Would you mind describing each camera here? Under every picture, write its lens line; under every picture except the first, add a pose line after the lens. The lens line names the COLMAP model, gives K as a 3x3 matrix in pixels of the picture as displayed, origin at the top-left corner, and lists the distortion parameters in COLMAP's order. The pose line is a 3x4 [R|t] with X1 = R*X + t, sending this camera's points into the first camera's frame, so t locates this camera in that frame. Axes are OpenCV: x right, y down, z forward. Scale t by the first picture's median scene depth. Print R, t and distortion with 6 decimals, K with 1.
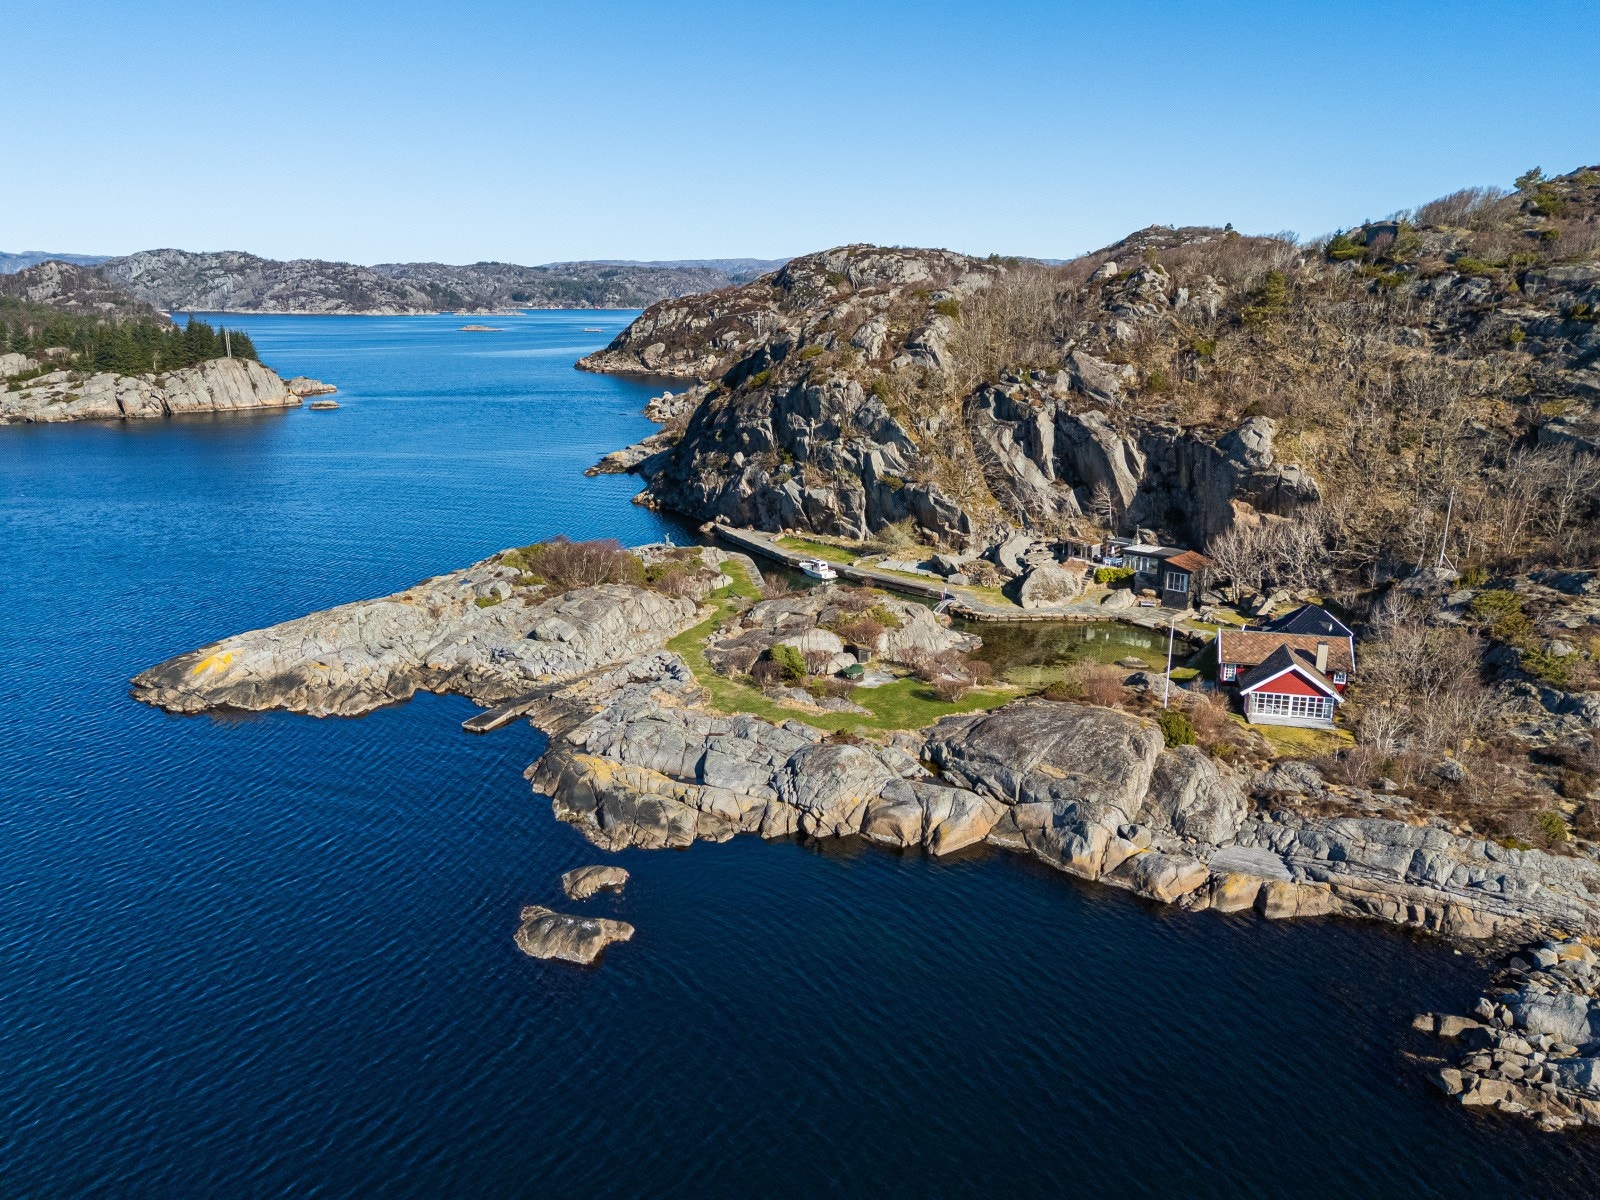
lens RADIAL K [[1189.6, 0, 761.3], [0, 1189.6, 631.1], [0, 0, 1]] dist [0.059168, -0.027497]
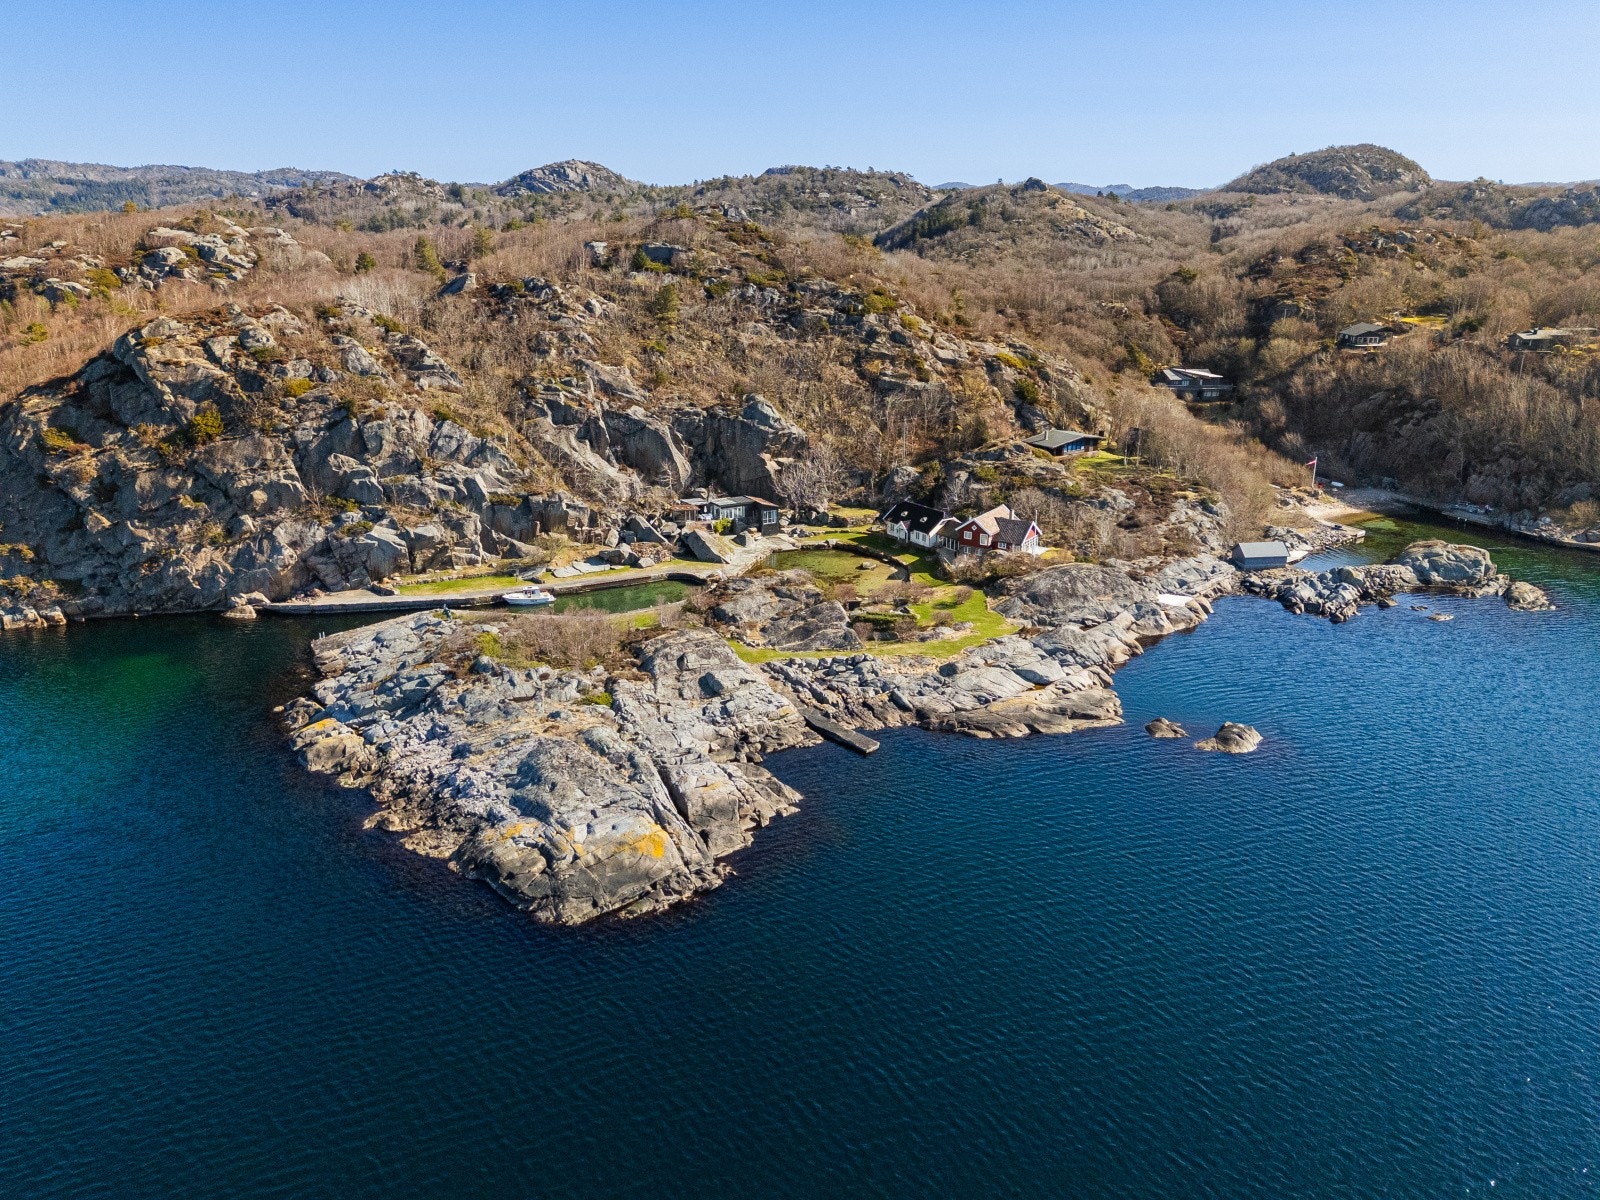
lens RADIAL K [[1189.6, 0, 816.1], [0, 1189.6, 642.3], [0, 0, 1]] dist [0.059168, -0.027497]
pose [[0.278396, -0.315073, 0.907317, -0.843017], [0.261141, 0.933907, 0.244180, -0.203886], [-0.924284, 0.168959, 0.342274, 0.438491]]
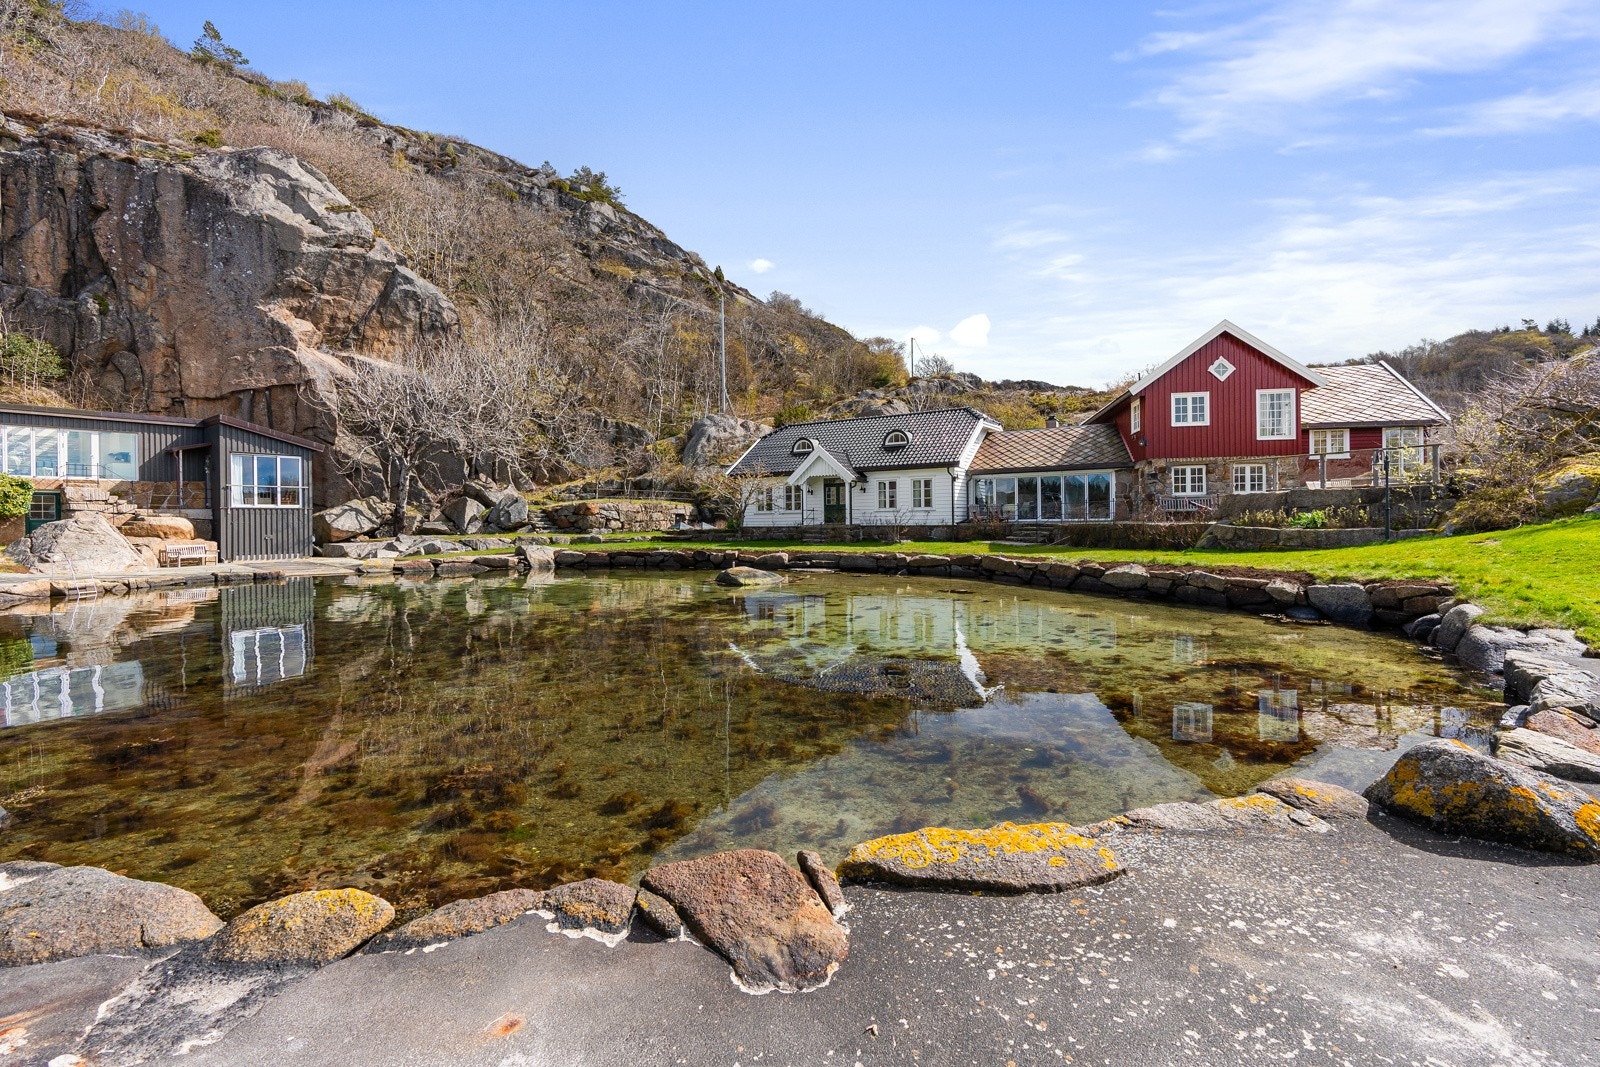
lens RADIAL K [[734.1, 0, 805.9], [0, 734.1, 523.6], [0, 0, 1]] dist [-0.006223, 0.002075]
pose [[-0.092794, 0.014727, 0.995576, 0.107608], [0.292738, 0.956102, 0.013142, 0.011961], [-0.951679, 0.292662, -0.093031, 0.774053]]
